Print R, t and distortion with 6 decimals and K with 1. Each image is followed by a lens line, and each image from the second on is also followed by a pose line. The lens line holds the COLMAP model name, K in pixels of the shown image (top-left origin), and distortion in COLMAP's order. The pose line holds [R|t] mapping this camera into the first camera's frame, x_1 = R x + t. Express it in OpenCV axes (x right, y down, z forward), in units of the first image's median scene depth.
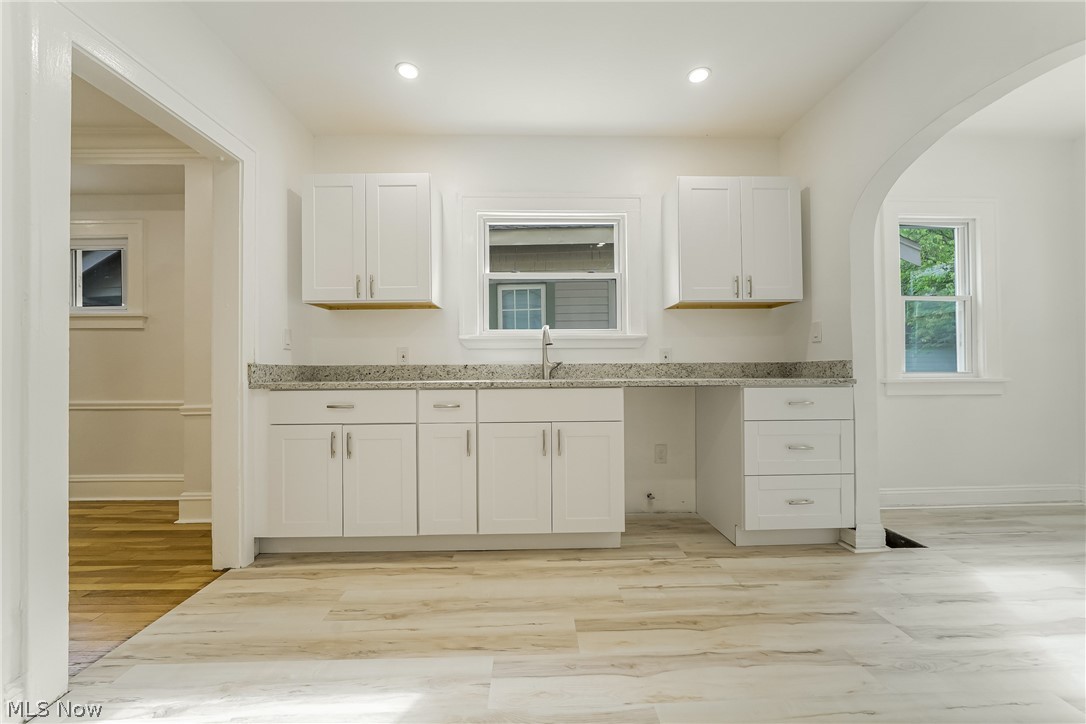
lens RADIAL K [[414.6, 0, 543.6], [0, 414.6, 369.1], [0, 0, 1]] dist [-0.012842, 0.002221]
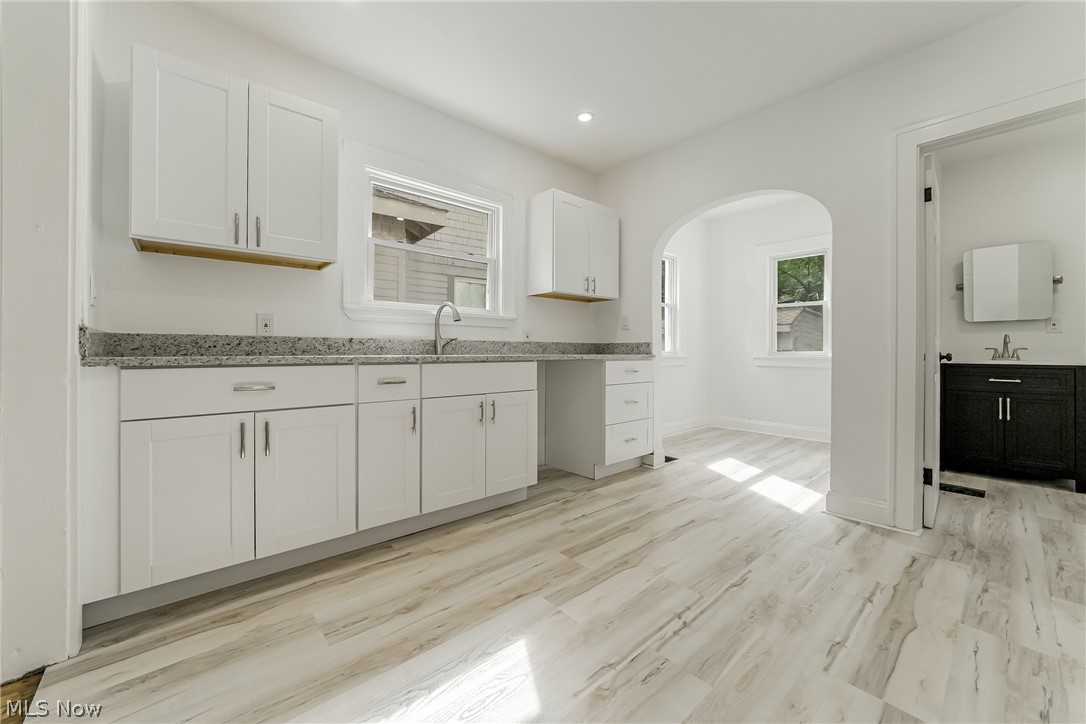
lens RADIAL K [[414.6, 0, 550.0], [0, 414.6, 352.3], [0, 0, 1]] dist [-0.012842, 0.002221]
pose [[0.769678, 0.007406, 0.638389, -0.537061], [-0.011255, 0.999935, 0.001970, 0.016799], [-0.638333, -0.008701, 0.769711, 0.072592]]
